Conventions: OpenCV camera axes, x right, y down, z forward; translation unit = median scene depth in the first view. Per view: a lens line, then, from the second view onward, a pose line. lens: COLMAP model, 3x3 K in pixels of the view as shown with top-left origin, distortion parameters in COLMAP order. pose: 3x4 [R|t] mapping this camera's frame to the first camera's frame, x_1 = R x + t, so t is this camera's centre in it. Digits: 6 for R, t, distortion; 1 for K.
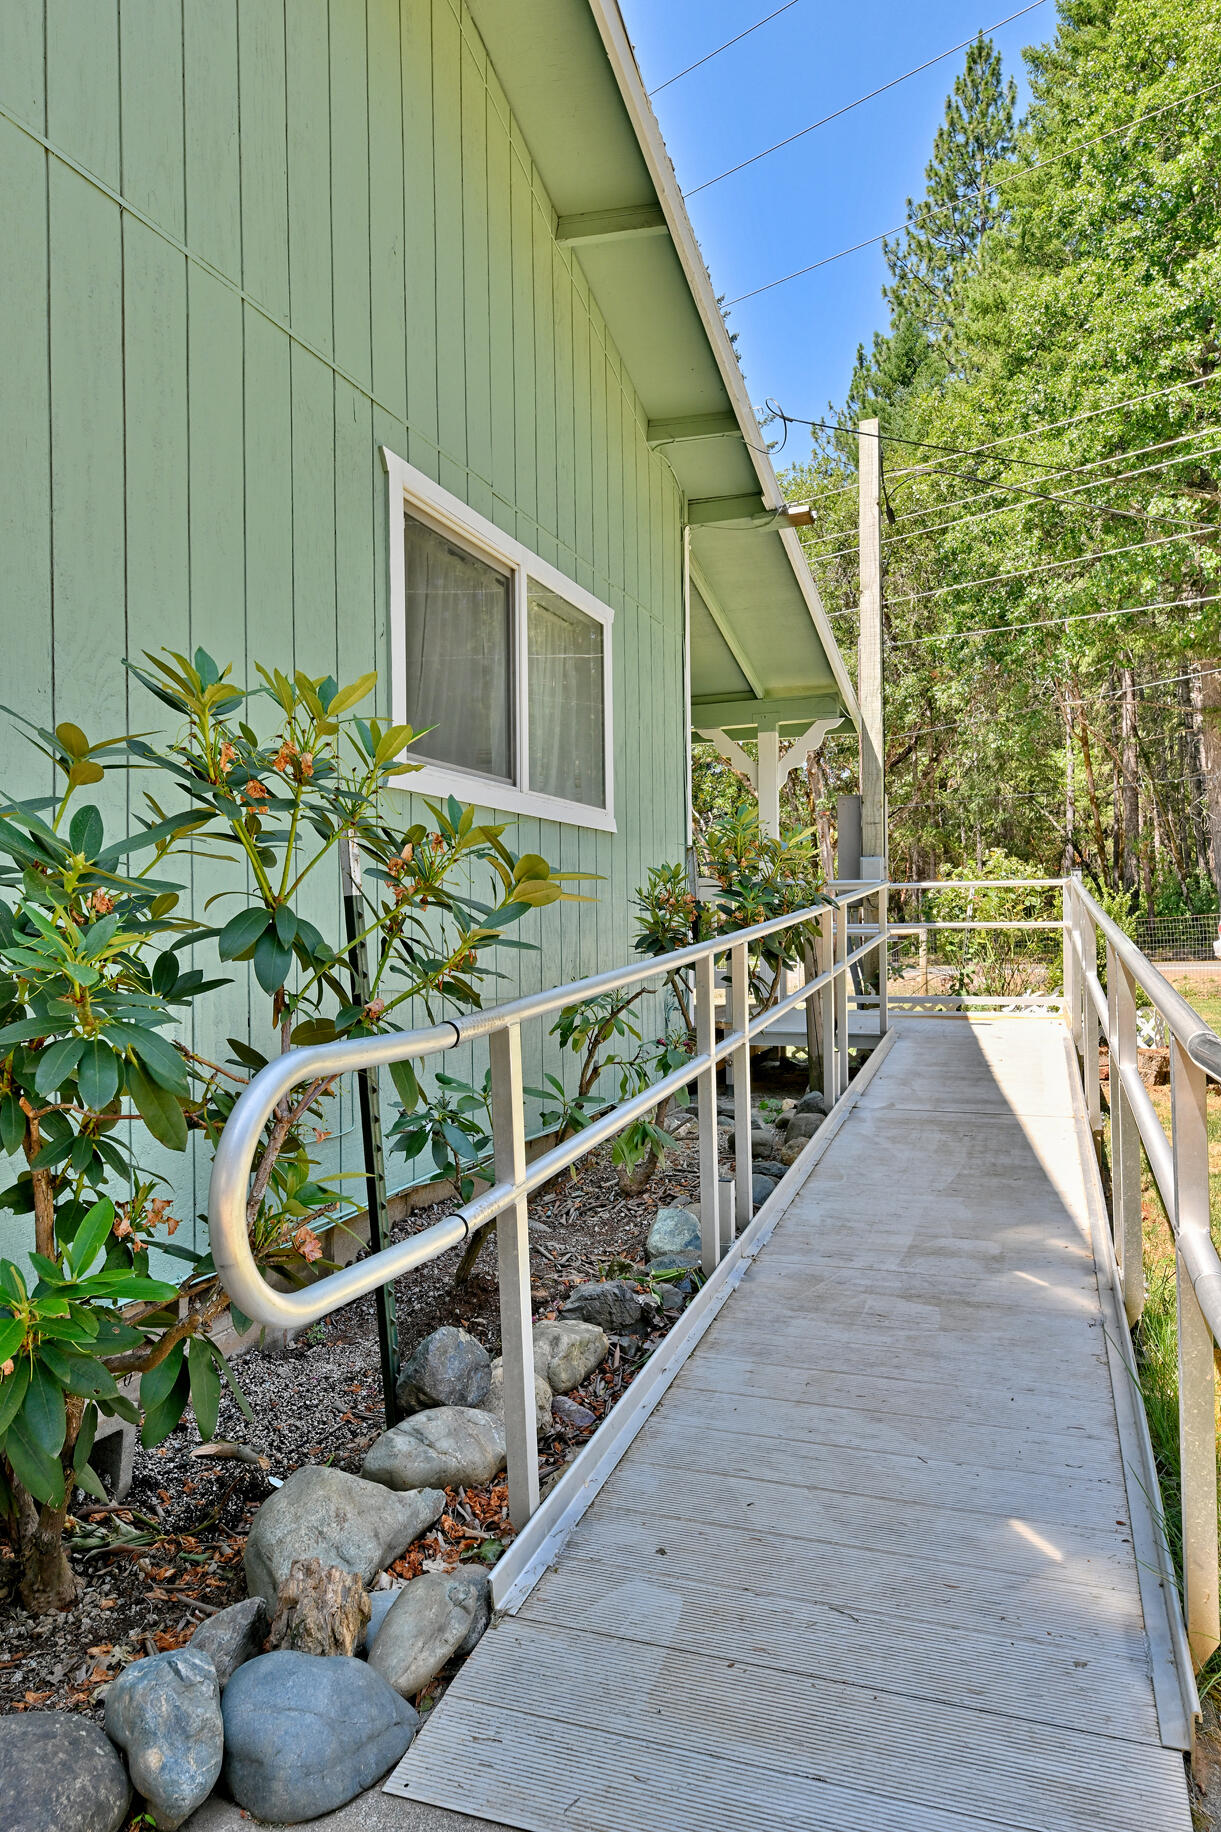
lens RADIAL K [[1235.5, 0, 610.5], [0, 1235.5, 916.0], [0, 0, 1]] dist [-0.002360, 0.050456]
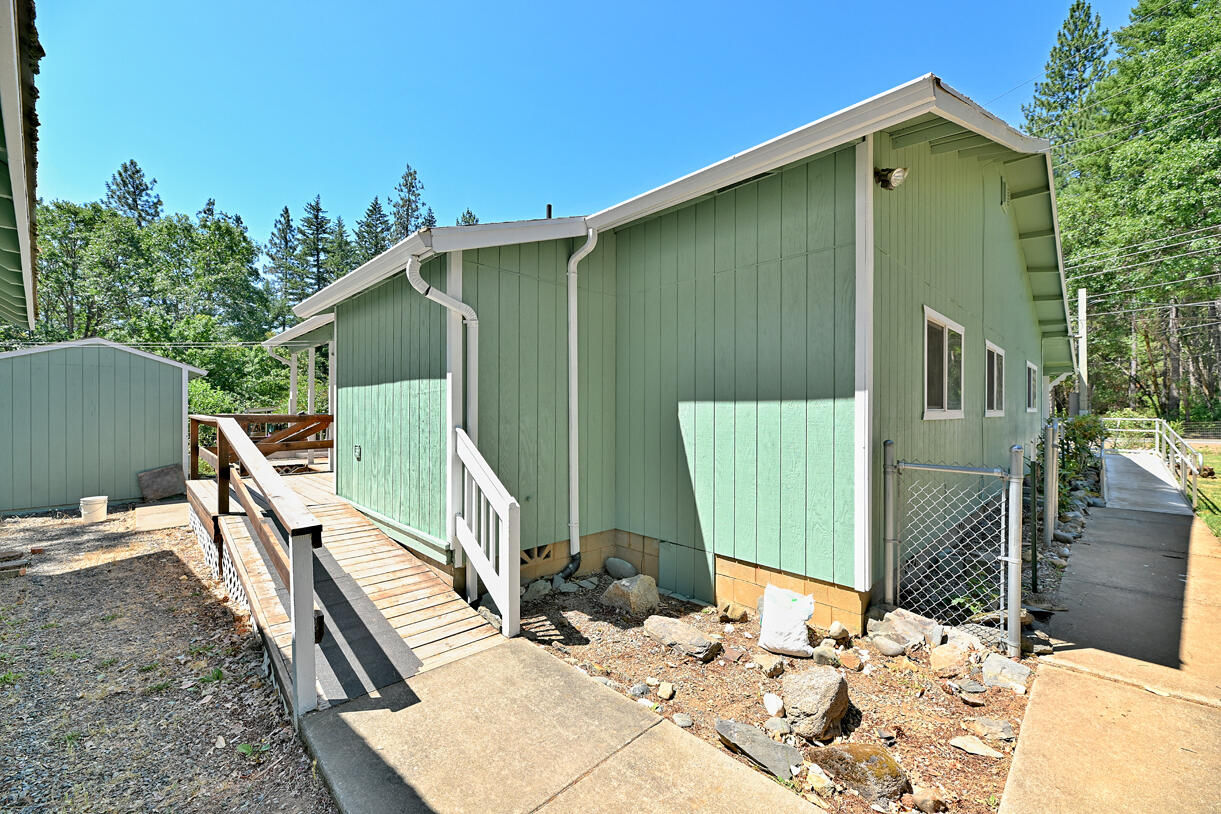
lens RADIAL K [[491.5, 0, 610.5], [0, 491.5, 407.0], [0, 0, 1]] dist [0.000256, -0.000208]
pose [[0.900507, 0.013924, -0.434618, -0.052852], [-0.009725, 0.999882, 0.011884, -0.008245], [0.434732, -0.006475, 0.900537, -0.114313]]
